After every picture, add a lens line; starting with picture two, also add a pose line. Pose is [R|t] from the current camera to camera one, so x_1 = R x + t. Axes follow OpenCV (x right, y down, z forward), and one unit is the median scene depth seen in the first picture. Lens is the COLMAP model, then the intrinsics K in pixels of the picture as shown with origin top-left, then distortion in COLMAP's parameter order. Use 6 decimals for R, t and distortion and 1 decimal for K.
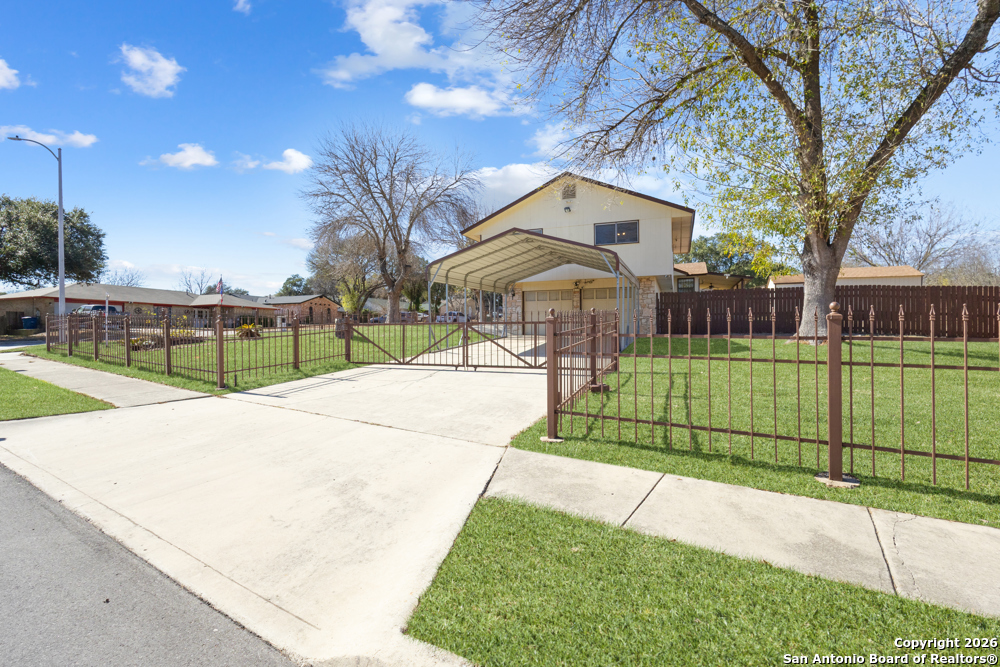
lens RADIAL K [[463.0, 0, 500.0], [0, 463.0, 327.3], [0, 0, 1]] dist [0.003301, 0.001026]
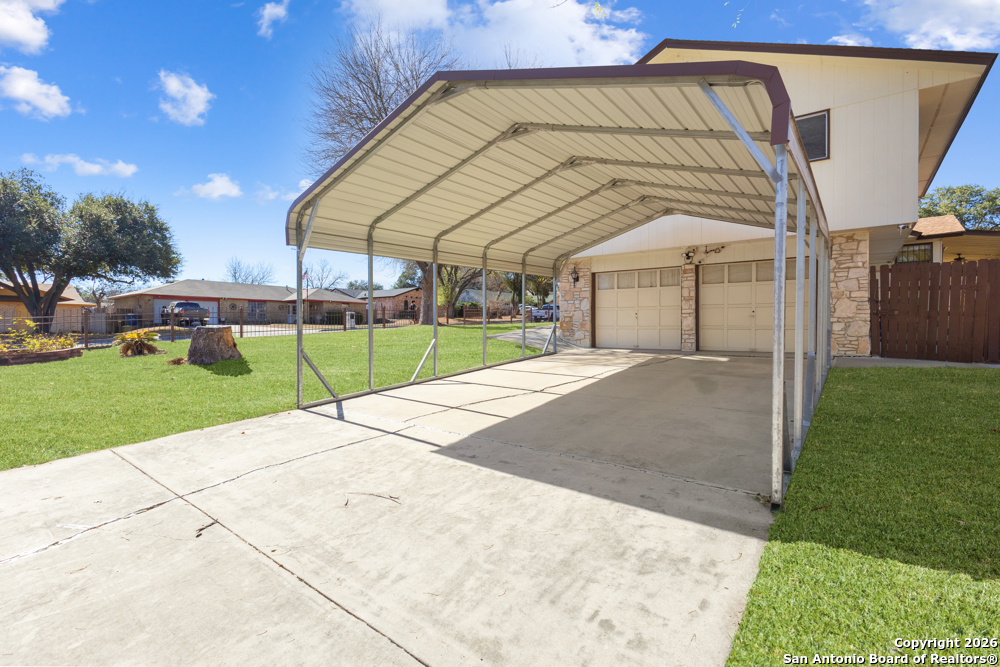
lens RADIAL K [[463.0, 0, 500.0], [0, 463.0, 327.3], [0, 0, 1]] dist [0.003301, 0.001026]
pose [[0.952632, 0.004915, -0.304085, 0.083883], [0.001298, 0.999795, 0.020226, -0.015497], [0.304122, -0.019663, 0.952430, 0.296186]]
